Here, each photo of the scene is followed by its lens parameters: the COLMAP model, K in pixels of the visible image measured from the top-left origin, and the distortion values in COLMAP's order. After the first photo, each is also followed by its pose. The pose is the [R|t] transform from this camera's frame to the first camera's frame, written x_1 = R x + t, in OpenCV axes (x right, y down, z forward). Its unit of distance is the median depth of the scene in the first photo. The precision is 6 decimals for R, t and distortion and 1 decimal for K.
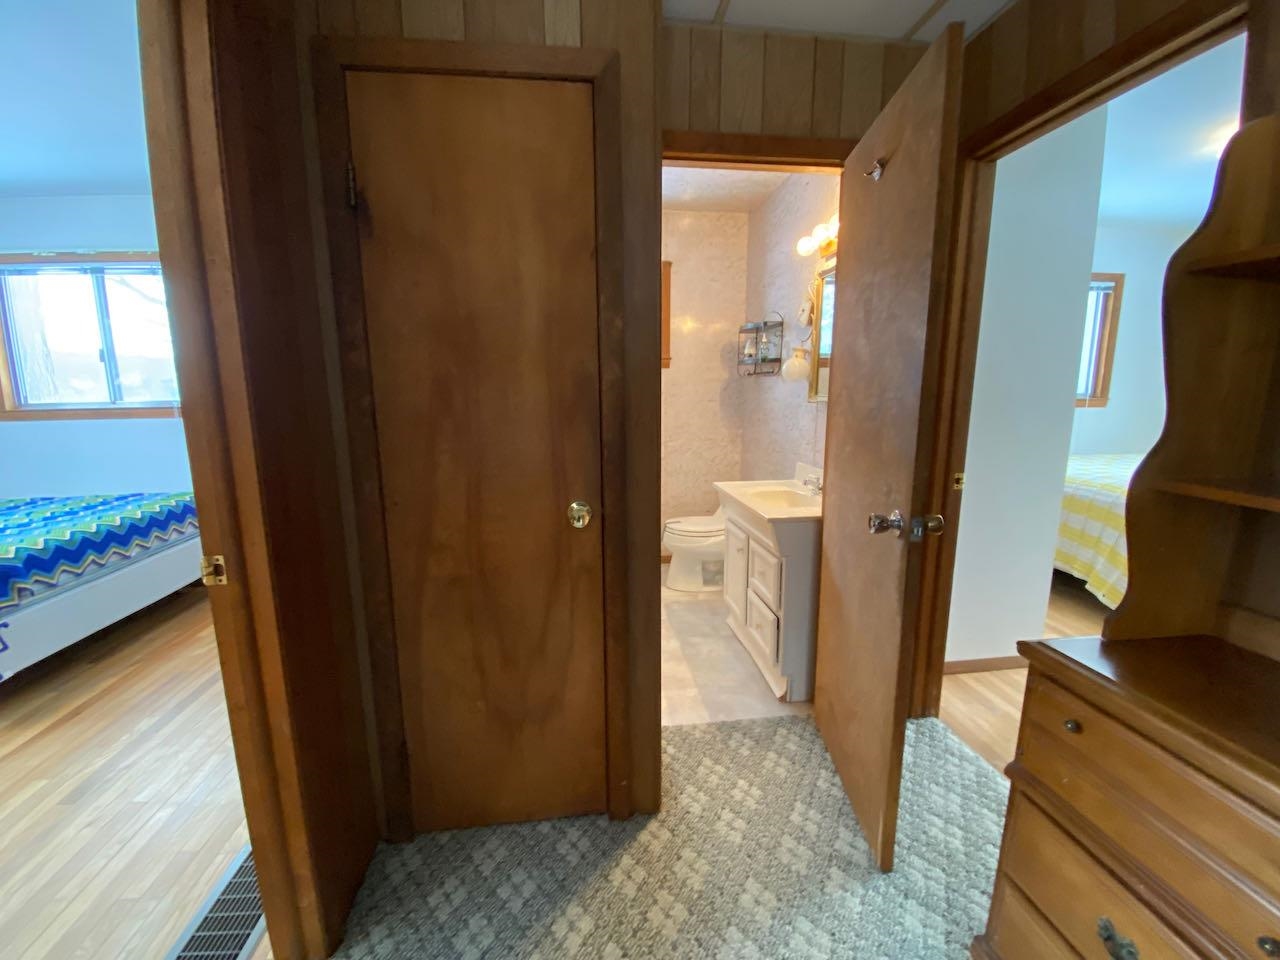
lens RADIAL K [[515.6, 0, 640.0], [0, 515.6, 480.0], [0, 0, 1]] dist [0.046580, -0.030212]
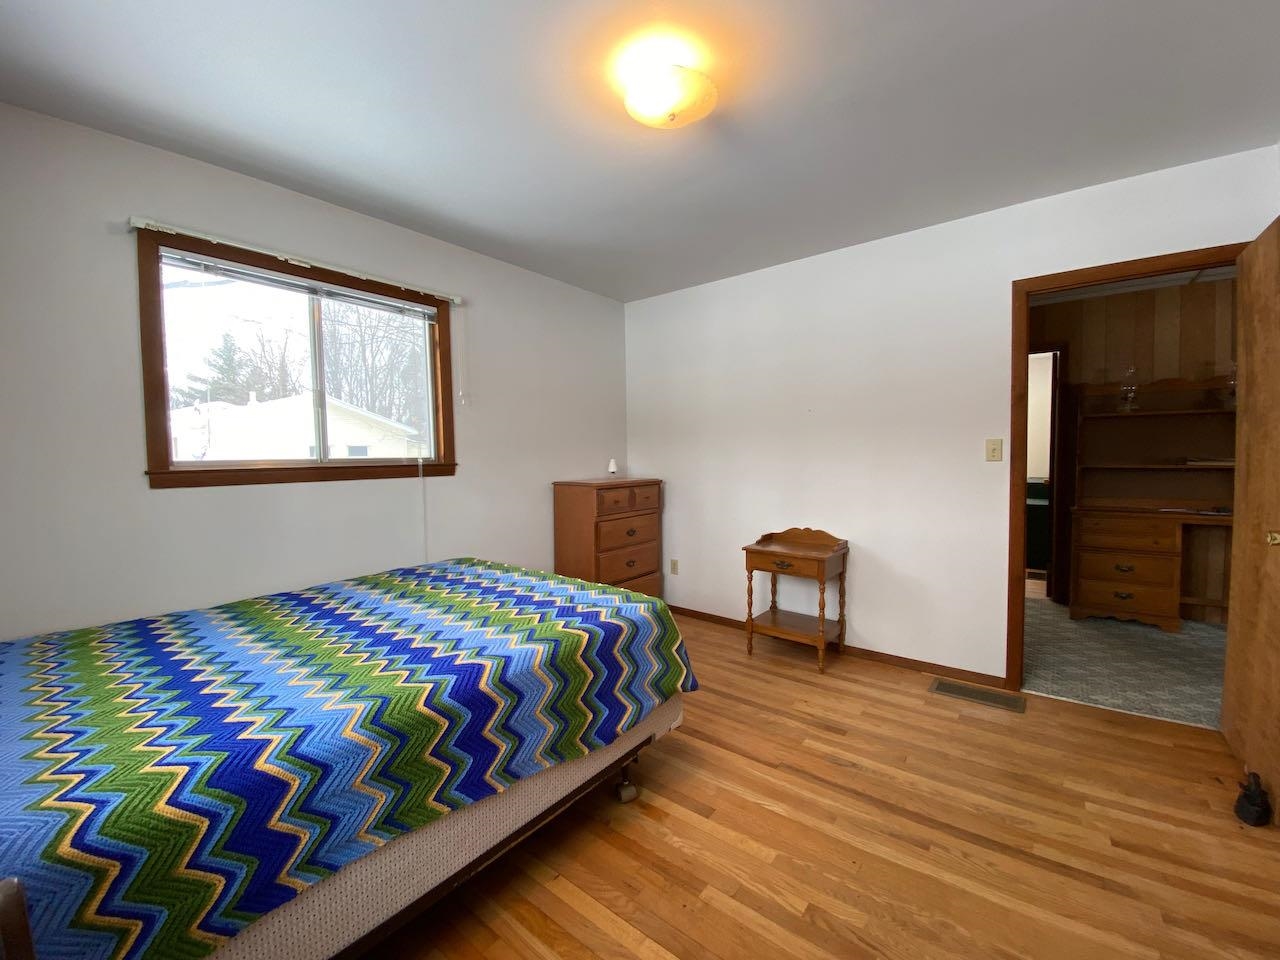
lens RADIAL K [[515.6, 0, 640.0], [0, 515.6, 480.0], [0, 0, 1]] dist [0.046580, -0.030212]
pose [[0.707853, -0.041071, 0.705165, -1.761158], [0.129339, 0.988966, -0.072231, -0.006694], [-0.694418, 0.142334, 0.705355, 0.215509]]
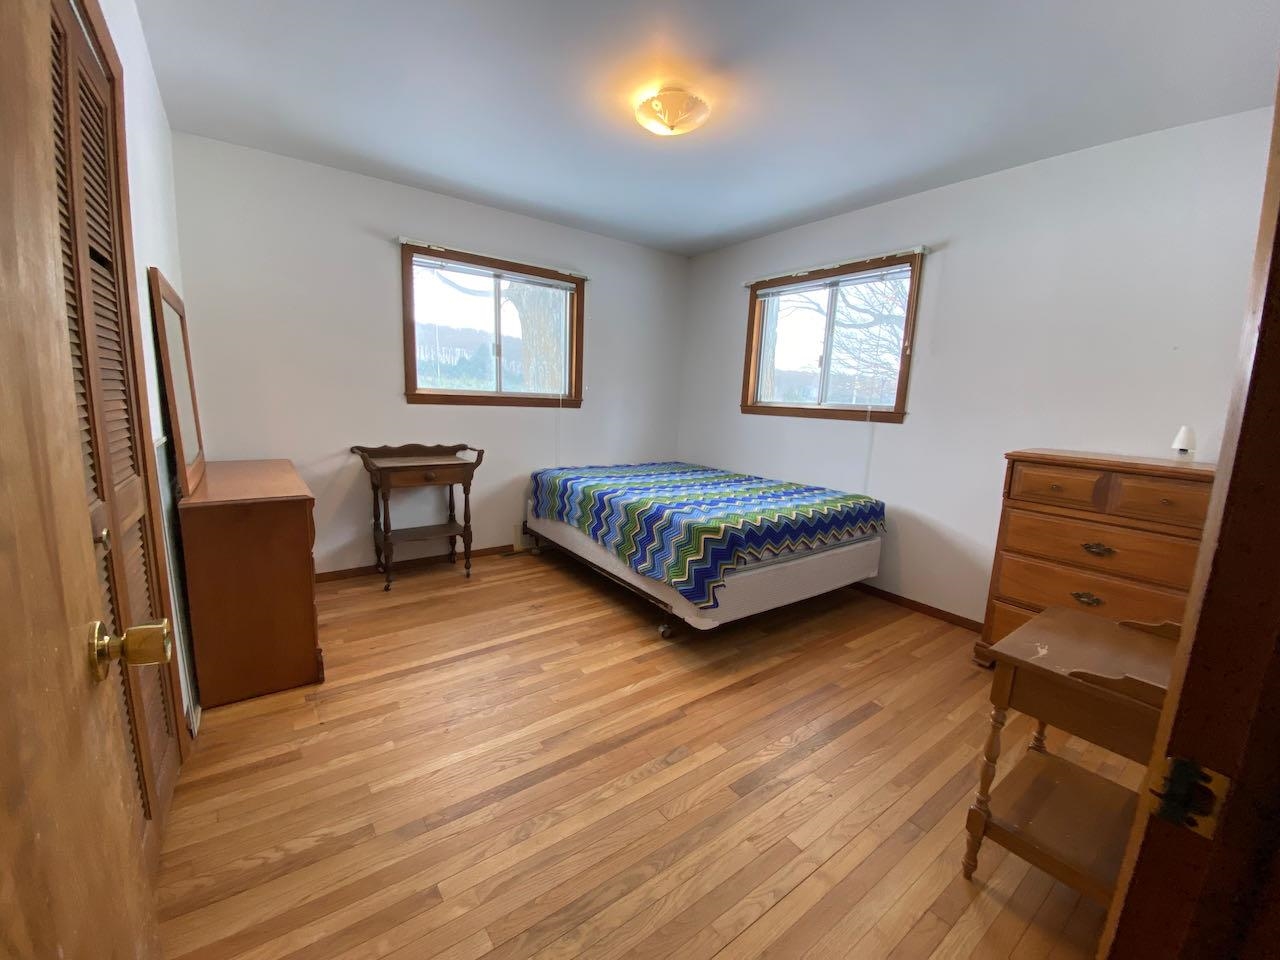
lens RADIAL K [[515.6, 0, 640.0], [0, 515.6, 480.0], [0, 0, 1]] dist [0.046580, -0.030212]
pose [[0.497128, 0.168036, -0.851251, -0.325395], [-0.188671, 0.978529, 0.082977, -0.011047], [0.846916, 0.119356, 0.518158, 0.176075]]
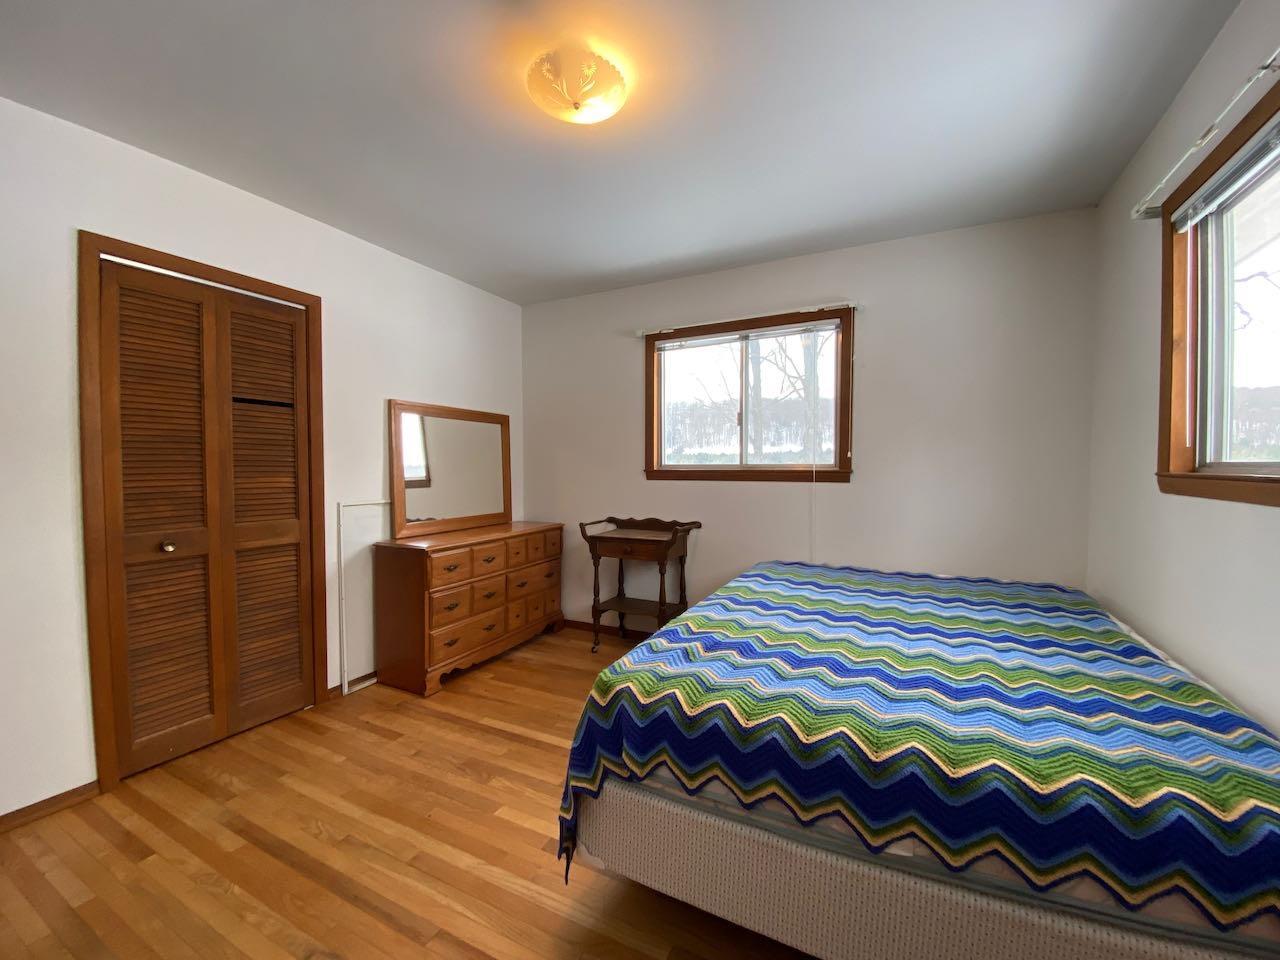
lens RADIAL K [[518.6, 0, 640.0], [0, 518.6, 480.0], [0, 0, 1]] dist [-0.000373, 0.000013]
pose [[-0.551258, 0.037805, -0.833478, -0.650499], [-0.132052, 0.982428, 0.131899, -0.175993], [0.823819, 0.182773, -0.536579, 1.167205]]
